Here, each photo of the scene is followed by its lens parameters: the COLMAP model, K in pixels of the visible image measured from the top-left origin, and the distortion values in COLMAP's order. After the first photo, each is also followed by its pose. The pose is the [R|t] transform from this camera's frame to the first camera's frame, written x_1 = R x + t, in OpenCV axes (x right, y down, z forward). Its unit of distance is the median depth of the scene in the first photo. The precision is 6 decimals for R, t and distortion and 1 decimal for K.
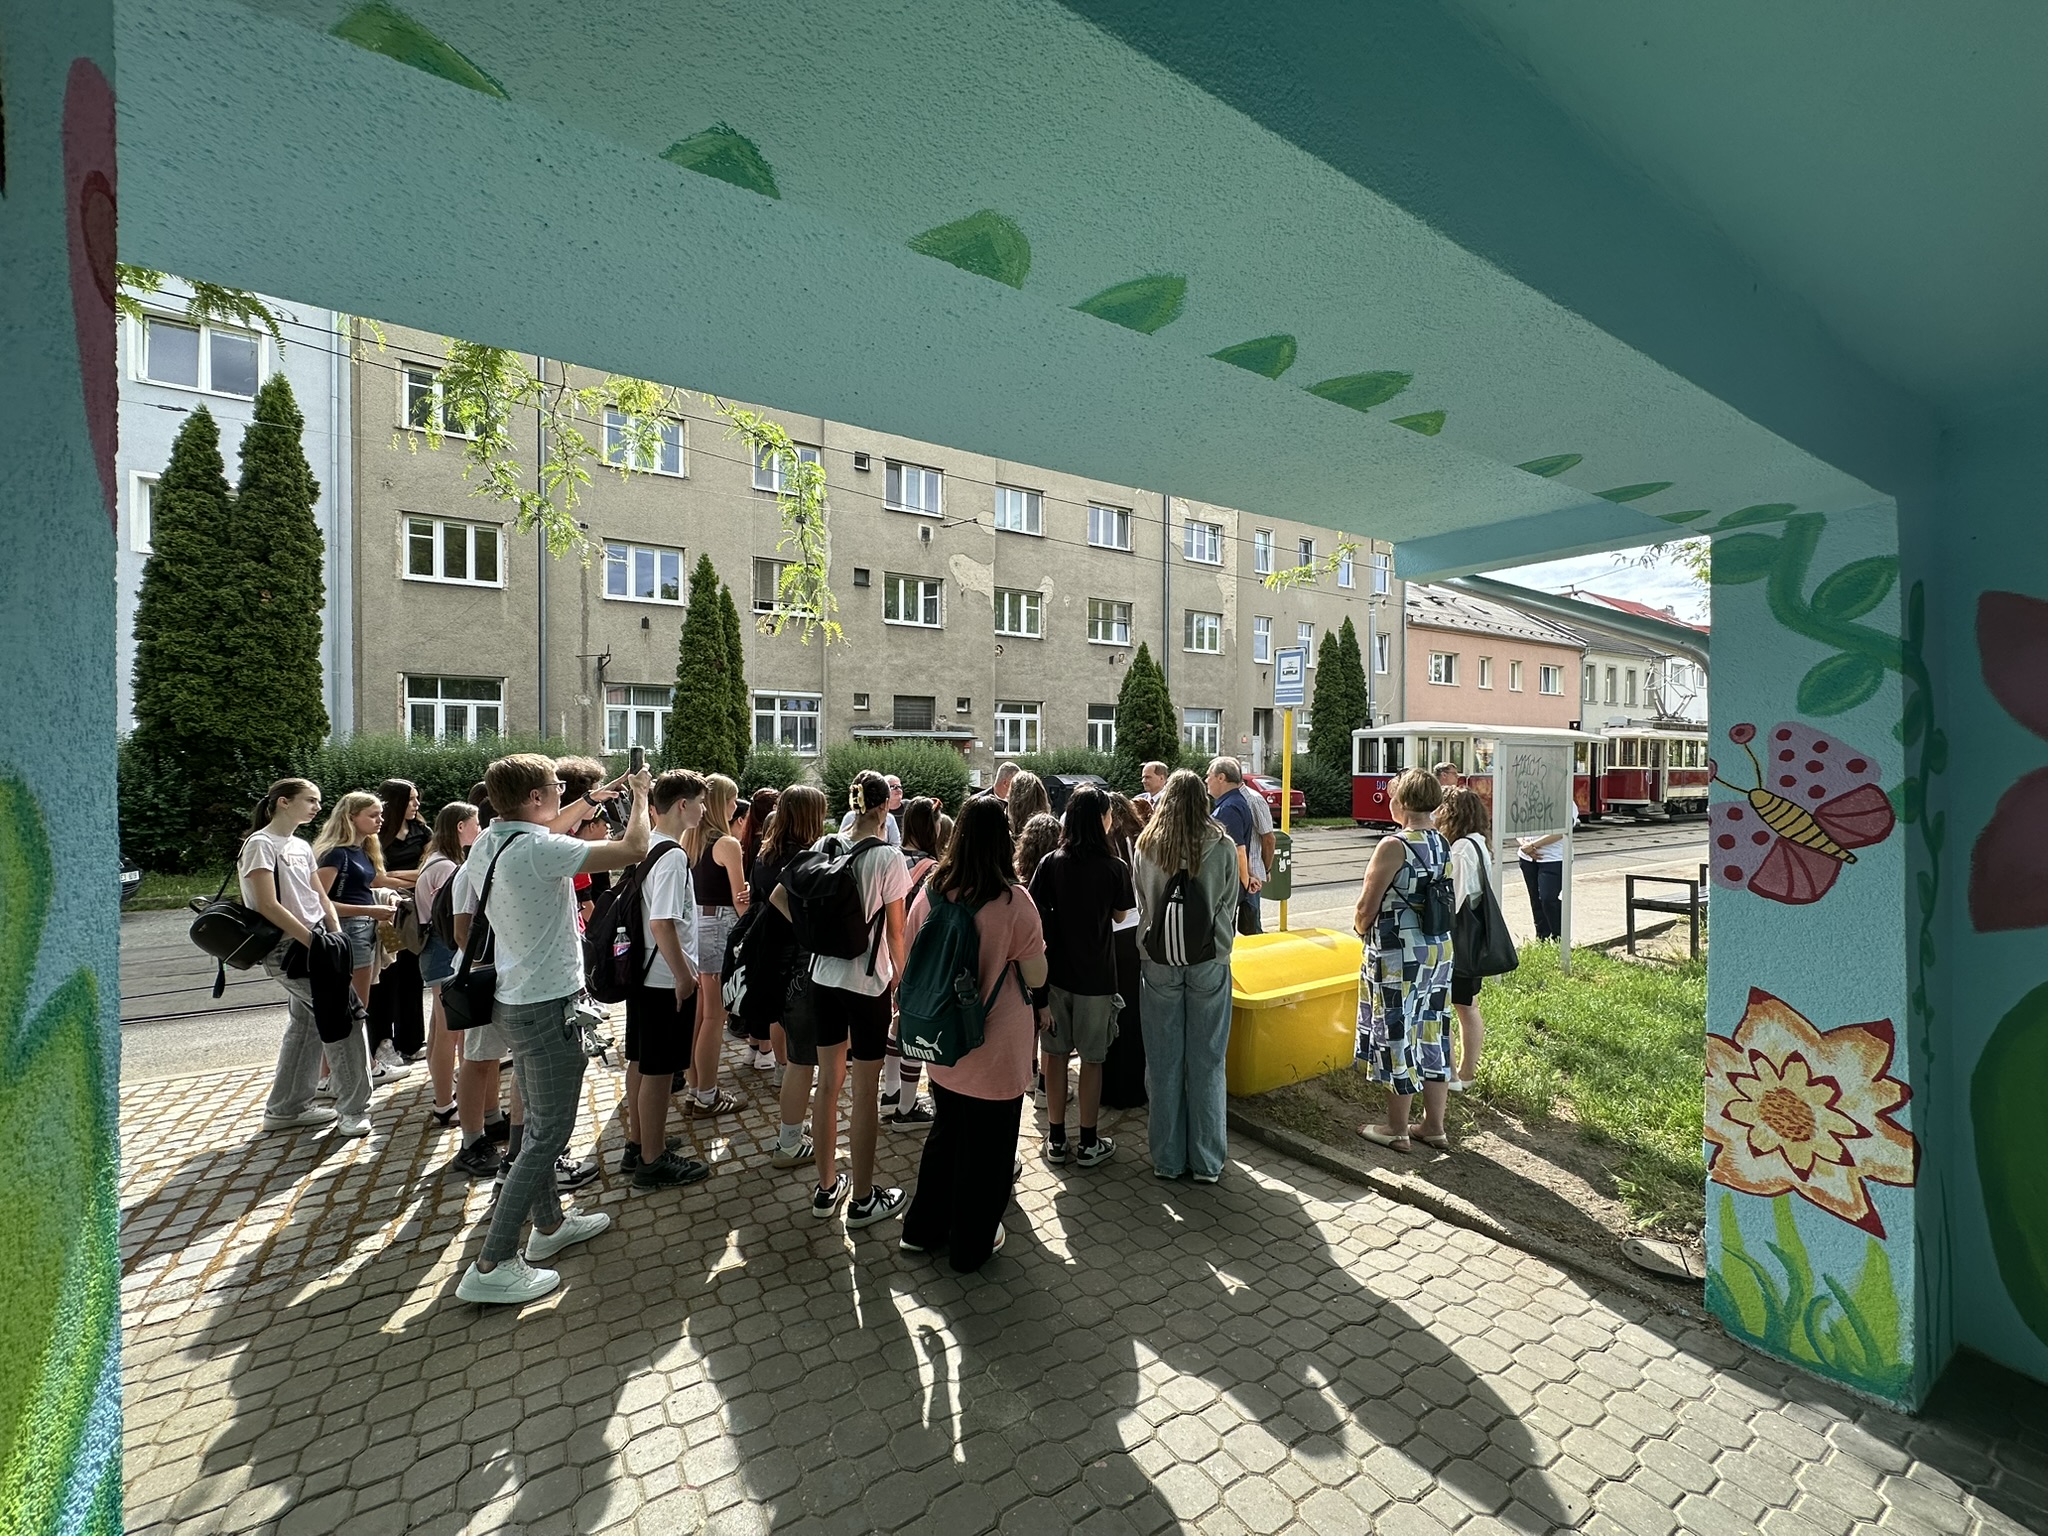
lens RADIAL K [[820.0, 0, 1025.4], [0, 820.0, 762.1], [0, 0, 1]] dist [0.001259, 0.000229]
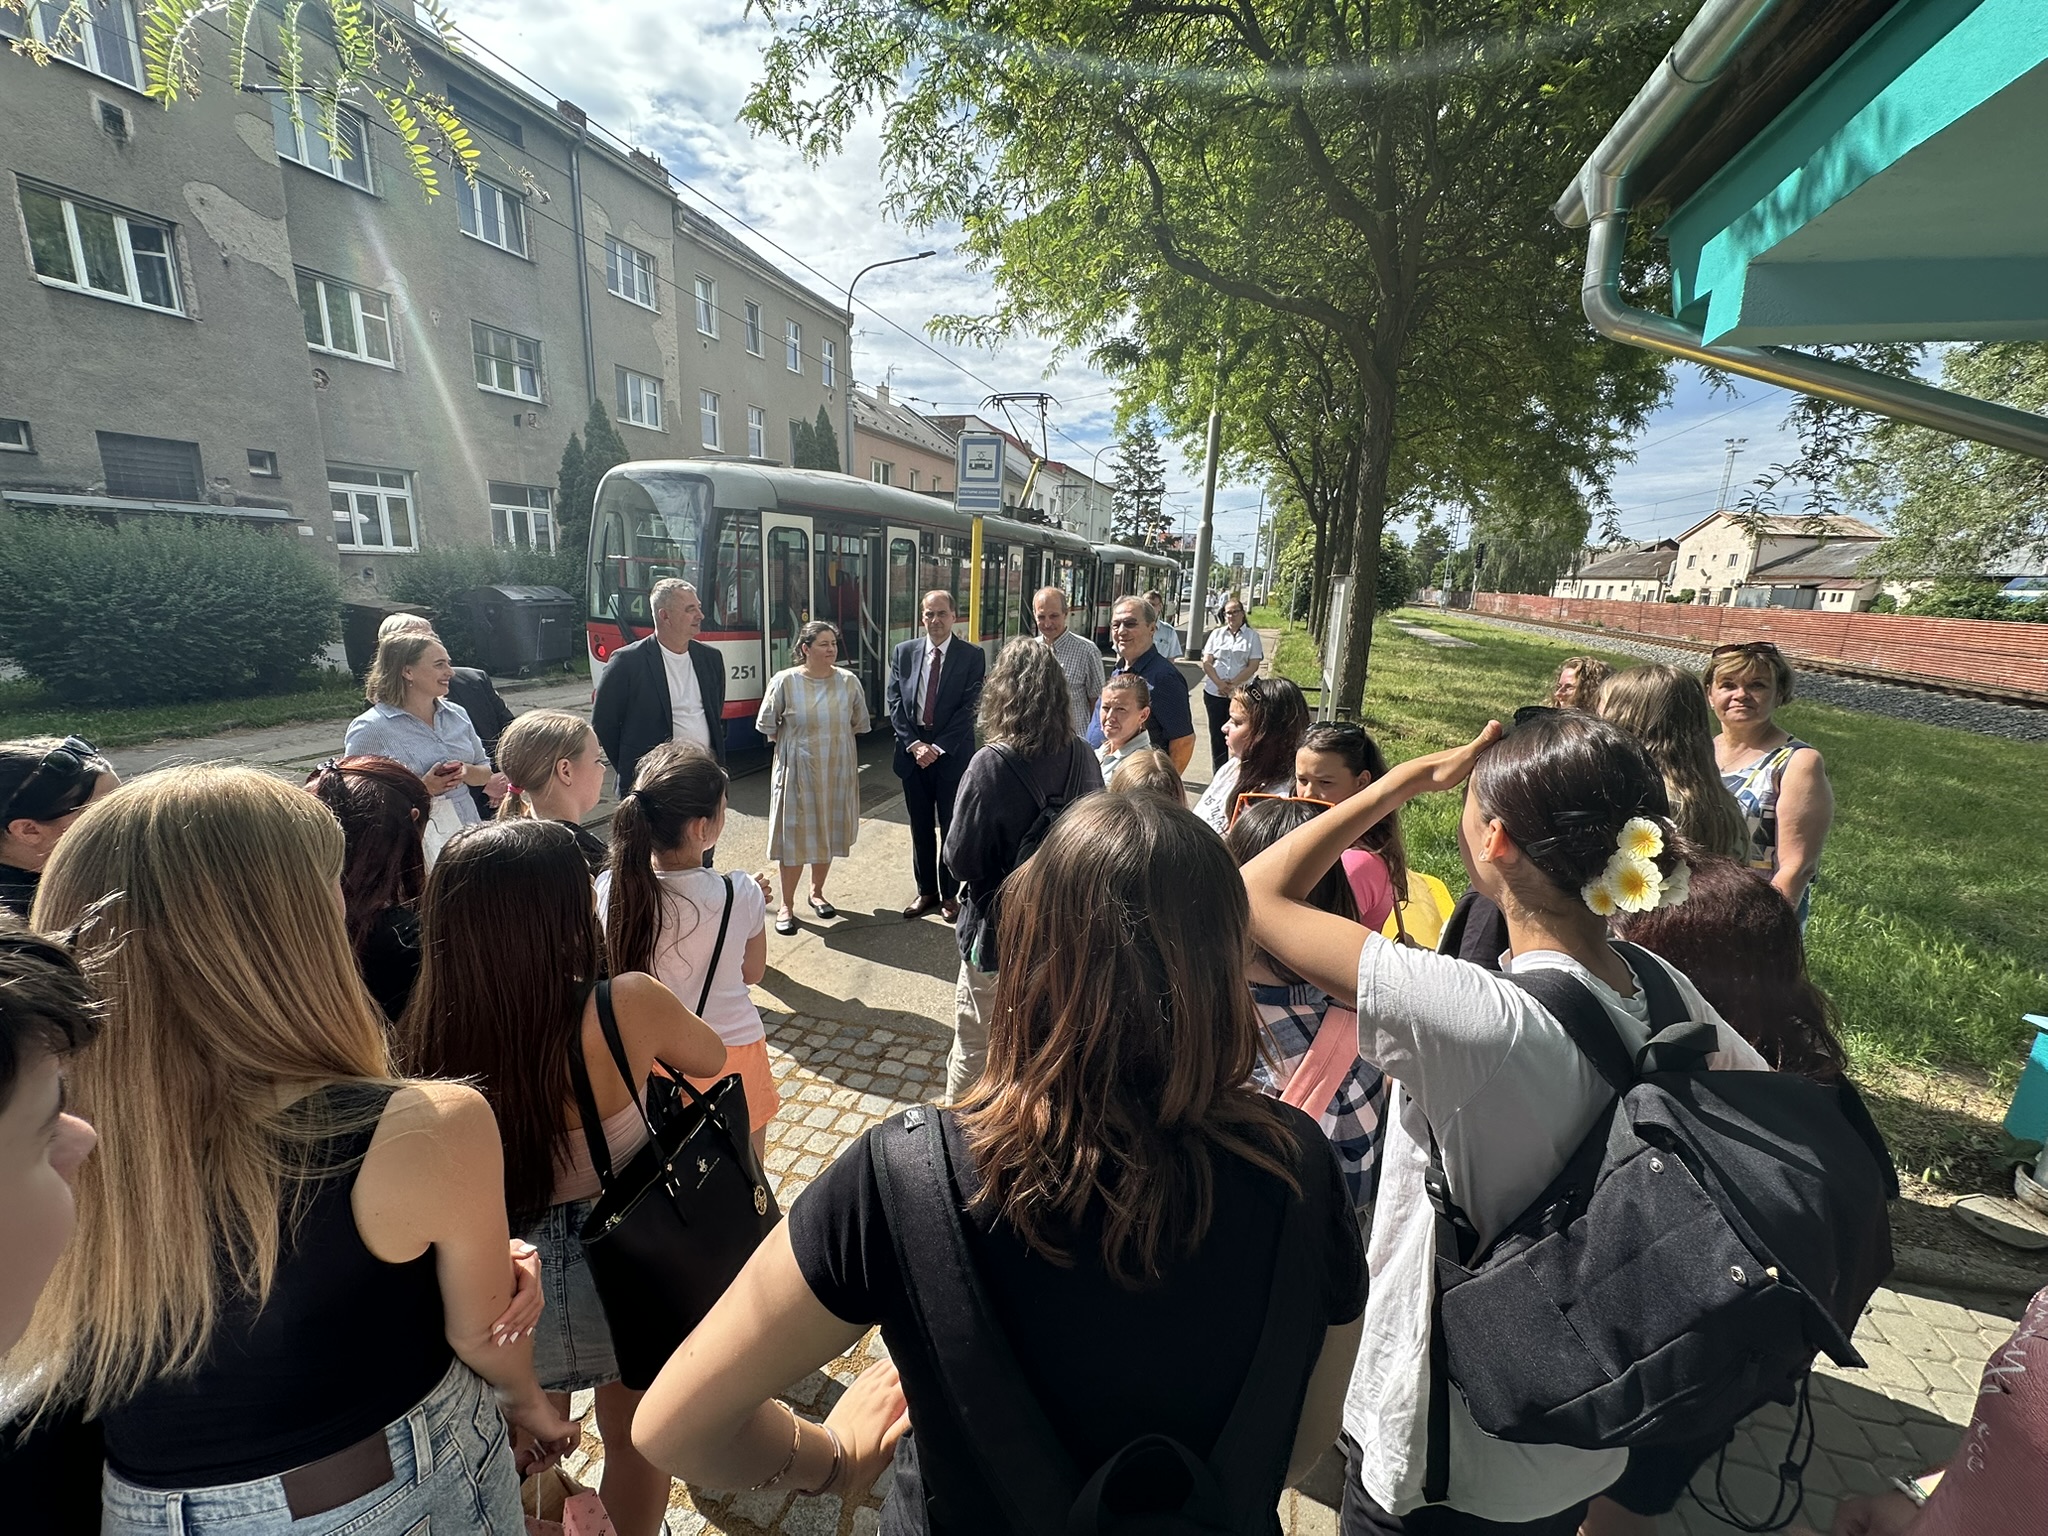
lens RADIAL K [[820.0, 0, 1029.8], [0, 820.0, 757.7], [0, 0, 1]] dist [0.001259, 0.000229]
pose [[0.745405, -0.125522, 0.654688, -0.075755], [-0.026263, 0.975820, 0.216994, -0.002760], [-0.666095, -0.178943, 0.724084, 0.128185]]
